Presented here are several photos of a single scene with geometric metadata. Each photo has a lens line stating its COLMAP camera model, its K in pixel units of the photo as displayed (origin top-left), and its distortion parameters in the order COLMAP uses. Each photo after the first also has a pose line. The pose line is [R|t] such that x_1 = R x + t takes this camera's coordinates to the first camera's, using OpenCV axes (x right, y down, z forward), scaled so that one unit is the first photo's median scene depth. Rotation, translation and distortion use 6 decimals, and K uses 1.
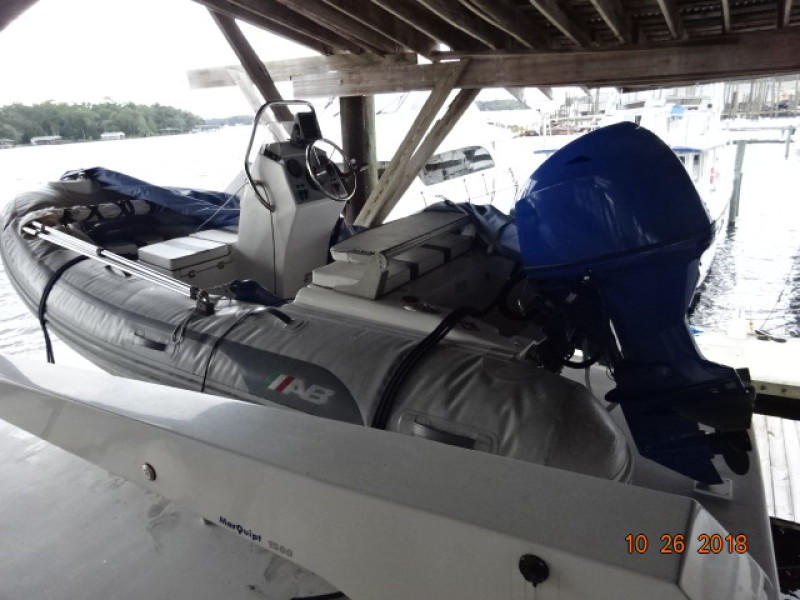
lens RADIAL K [[589.3, 0, 407.1], [0, 589.3, 299.7], [0, 0, 1]] dist [-0.001105, -0.005132]
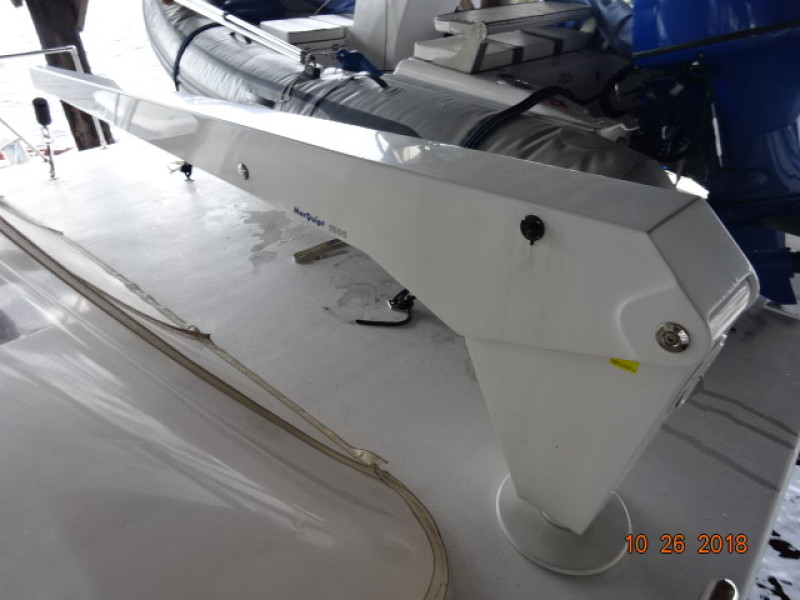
lens RADIAL K [[589.3, 0, 402.3], [0, 589.3, 297.3], [0, 0, 1]] dist [-0.001105, -0.005132]
pose [[0.969962, 0.160127, -0.183122, 0.062763], [-0.111433, 0.961644, 0.250646, 0.102764], [0.216234, -0.222711, 0.950601, -0.052088]]
